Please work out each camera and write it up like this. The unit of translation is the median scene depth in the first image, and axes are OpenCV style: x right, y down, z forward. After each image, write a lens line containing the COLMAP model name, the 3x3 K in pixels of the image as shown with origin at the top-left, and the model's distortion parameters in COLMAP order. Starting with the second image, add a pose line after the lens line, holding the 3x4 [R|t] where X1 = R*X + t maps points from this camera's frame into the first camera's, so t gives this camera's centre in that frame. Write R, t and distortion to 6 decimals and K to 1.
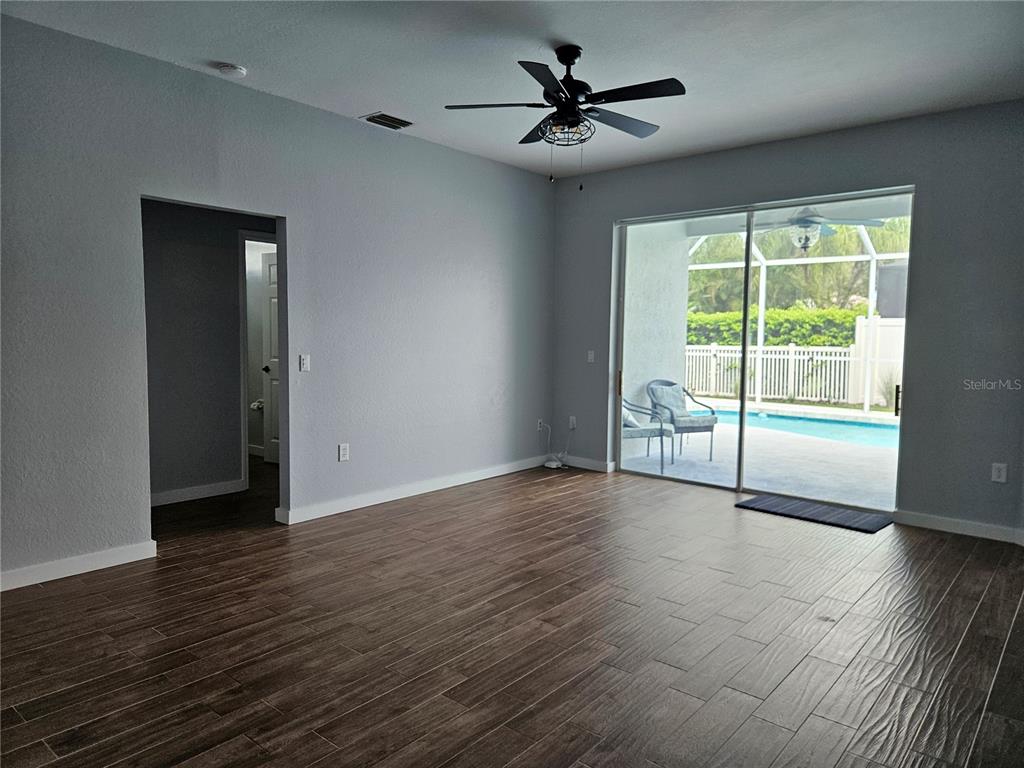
lens RADIAL K [[686.8, 0, 505.9], [0, 686.8, 378.5], [0, 0, 1]] dist [0.048157, -0.003238]
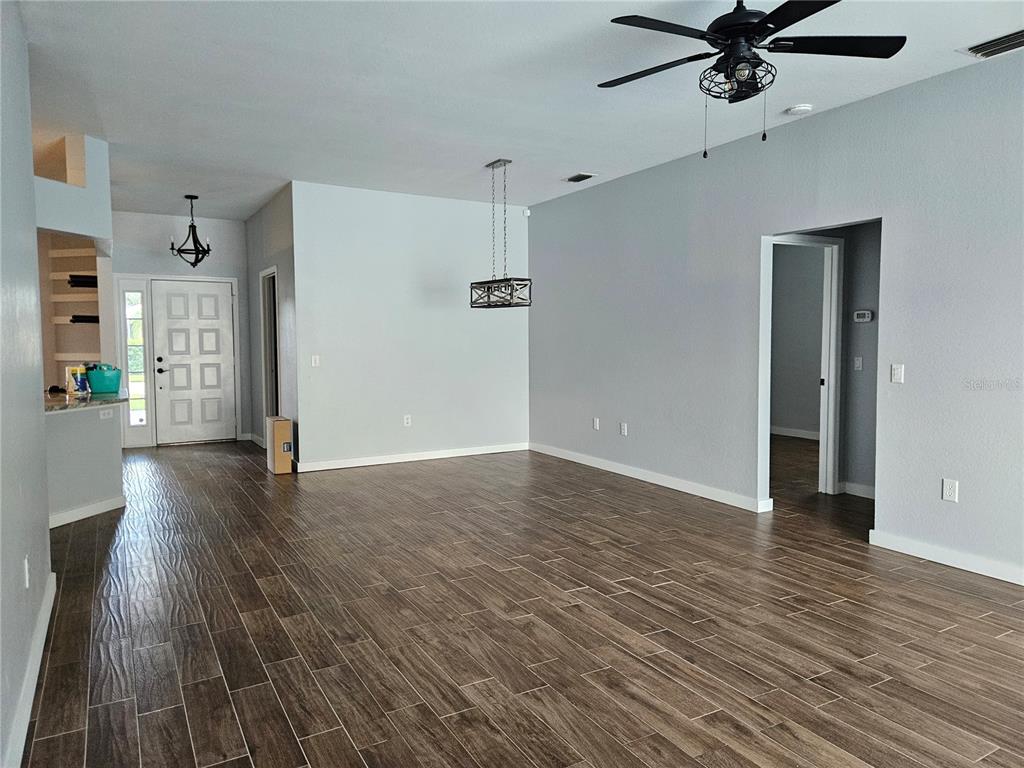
lens RADIAL K [[686.8, 0, 505.9], [0, 686.8, 378.5], [0, 0, 1]] dist [0.048157, -0.003238]
pose [[-0.343973, 0.044082, -0.937944, 0.911016], [-0.067200, 0.995180, 0.071416, -0.057893], [0.936572, 0.087596, -0.339352, 1.035089]]
